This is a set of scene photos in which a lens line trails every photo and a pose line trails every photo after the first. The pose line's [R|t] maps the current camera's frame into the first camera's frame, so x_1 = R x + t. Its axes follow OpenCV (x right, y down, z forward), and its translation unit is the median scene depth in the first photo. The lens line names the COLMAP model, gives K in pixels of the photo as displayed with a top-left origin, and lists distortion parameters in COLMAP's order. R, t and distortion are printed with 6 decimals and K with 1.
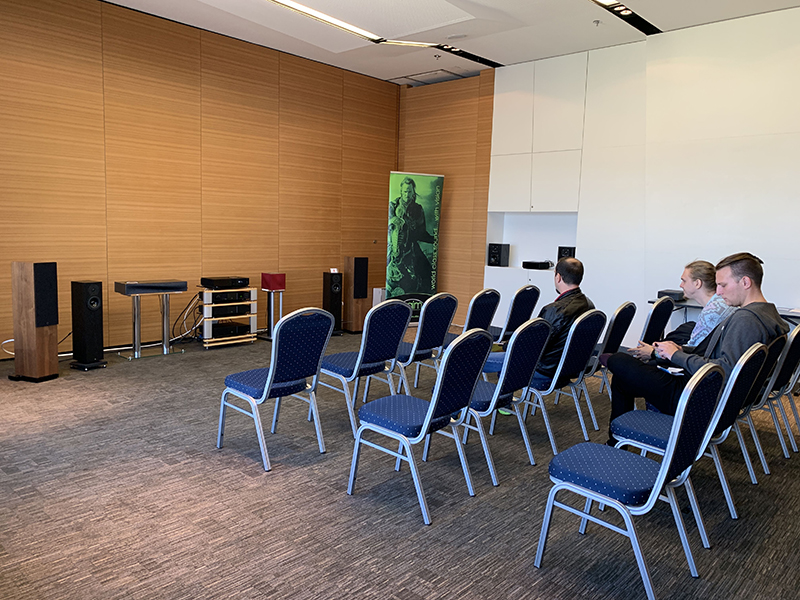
lens RADIAL K [[603.1, 0, 400.0], [0, 603.1, 300.0], [0, 0, 1]] dist [0.056768, -0.082849]
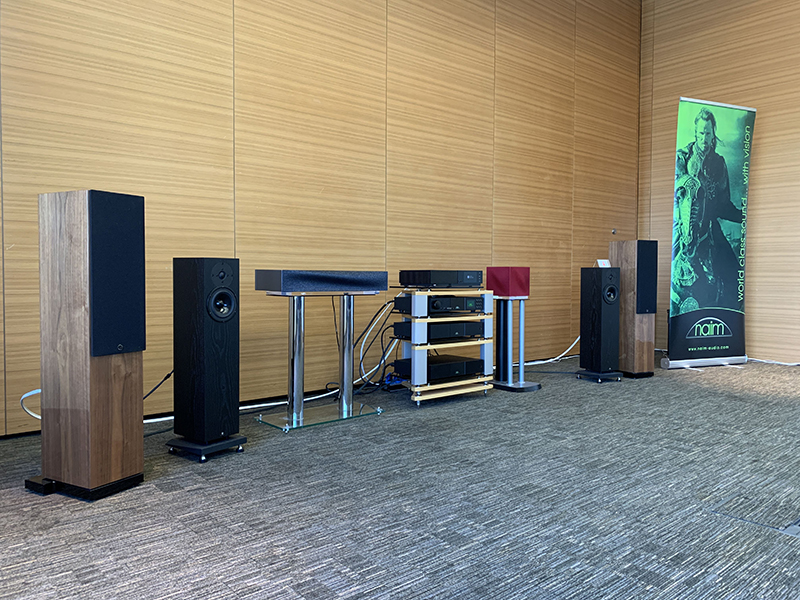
lens RADIAL K [[603.1, 0, 400.0], [0, 603.1, 300.0], [0, 0, 1]] dist [0.056768, -0.082849]
pose [[0.993536, -0.024121, -0.110927, -0.273679], [0.015087, 0.996553, -0.081577, 0.033063], [0.112512, 0.079376, 0.990475, 0.485404]]
